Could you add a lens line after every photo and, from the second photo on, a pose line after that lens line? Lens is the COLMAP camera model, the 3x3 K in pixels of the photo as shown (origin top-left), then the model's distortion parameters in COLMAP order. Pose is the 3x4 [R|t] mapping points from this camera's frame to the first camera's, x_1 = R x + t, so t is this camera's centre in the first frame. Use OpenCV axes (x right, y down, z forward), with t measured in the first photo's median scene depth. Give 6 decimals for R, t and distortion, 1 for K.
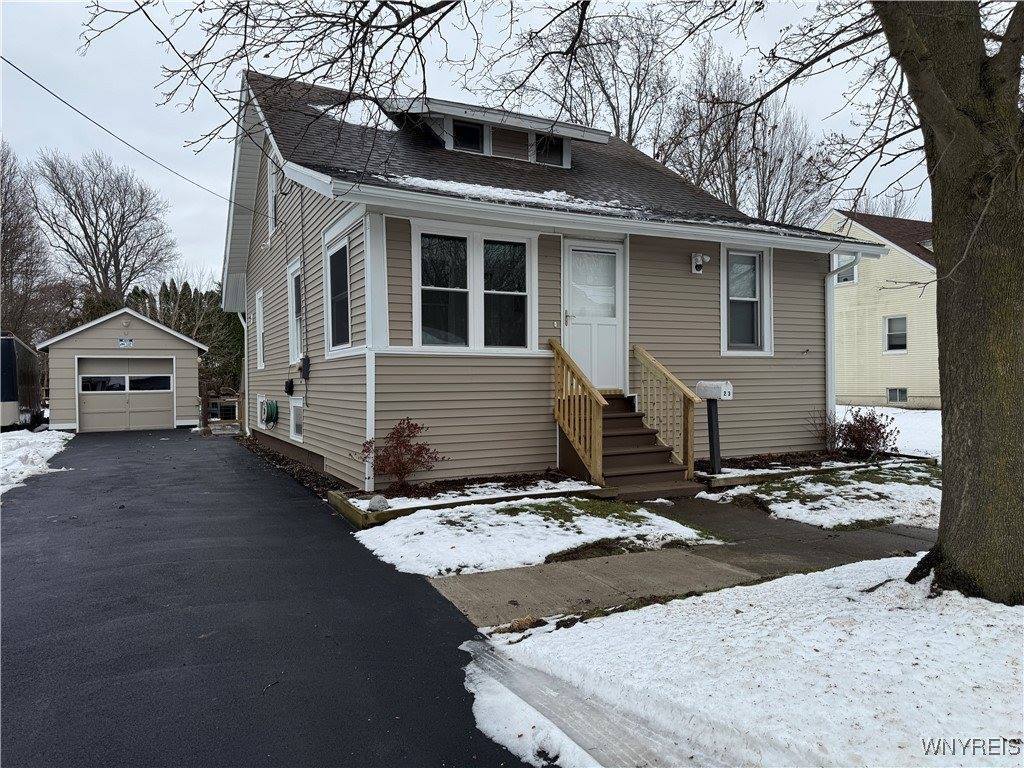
lens RADIAL K [[714.4, 0, 510.1], [0, 714.4, 382.2], [0, 0, 1]] dist [0.047188, -0.015533]
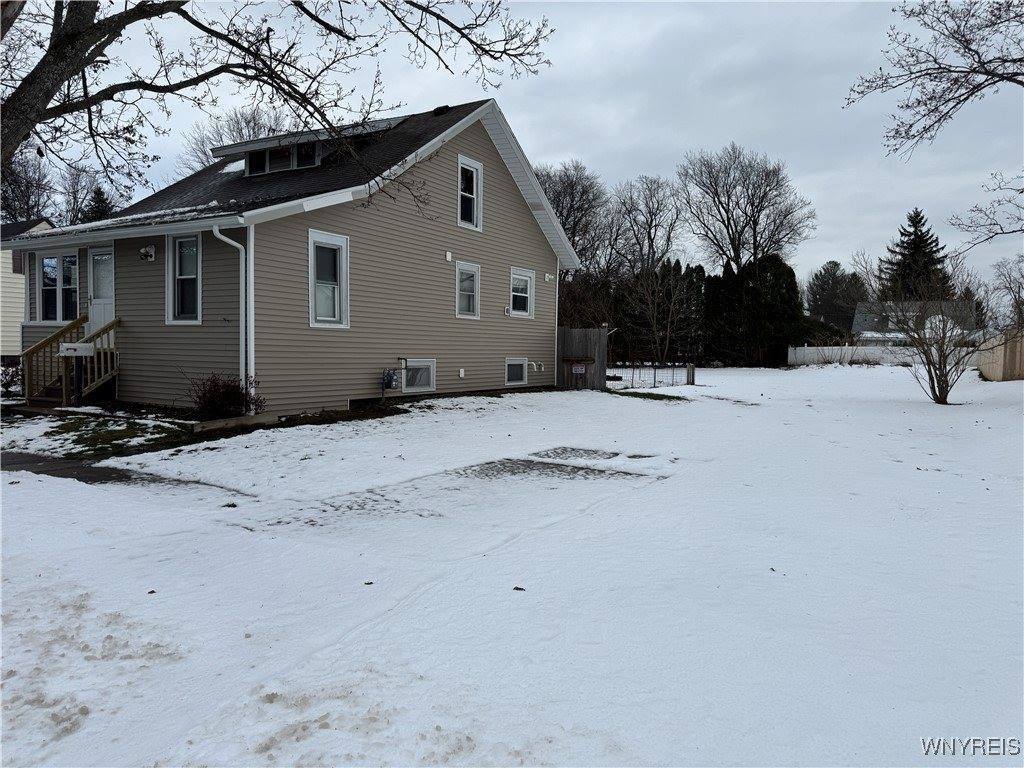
lens RADIAL K [[714.4, 0, 507.0], [0, 714.4, 384.9], [0, 0, 1]] dist [0.047188, -0.015533]
pose [[0.524259, 0.063041, -0.849222, 1.898127], [-0.022392, 0.997932, 0.060257, -0.023403], [0.851264, -0.012574, 0.524587, 0.946706]]
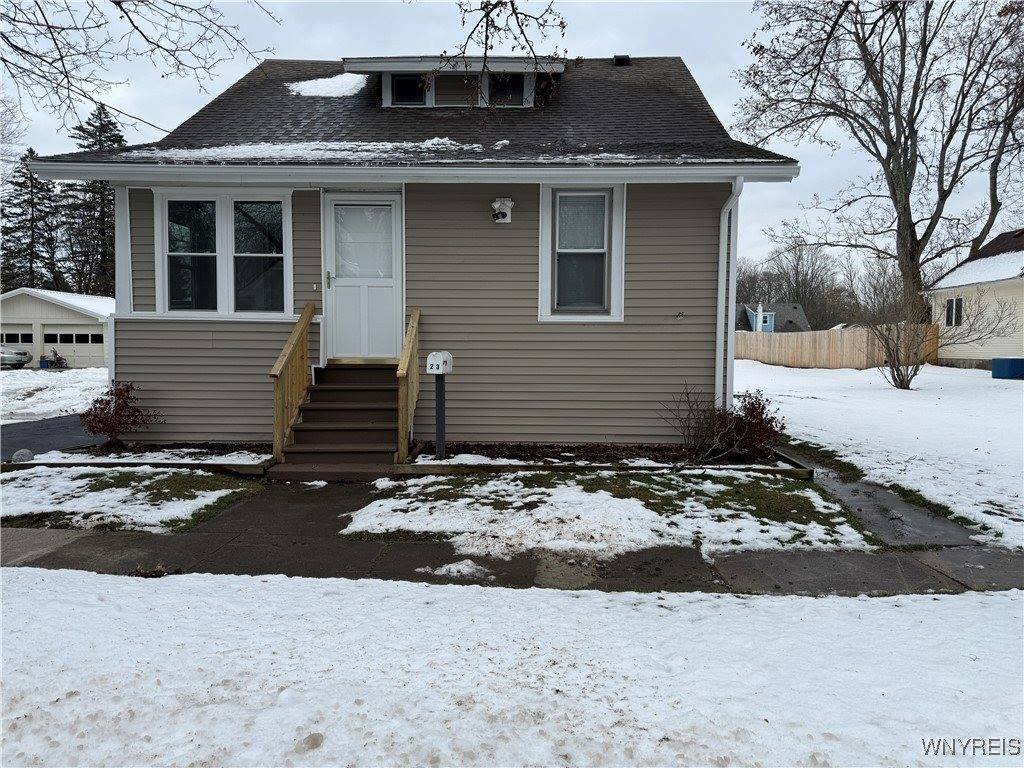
lens RADIAL K [[714.4, 0, 512.4], [0, 714.4, 383.9], [0, 0, 1]] dist [0.047188, -0.015533]
pose [[0.888197, 0.039860, -0.457731, 0.728386], [-0.015467, 0.998259, 0.056916, -0.012112], [0.459203, -0.043472, 0.887267, 0.278779]]
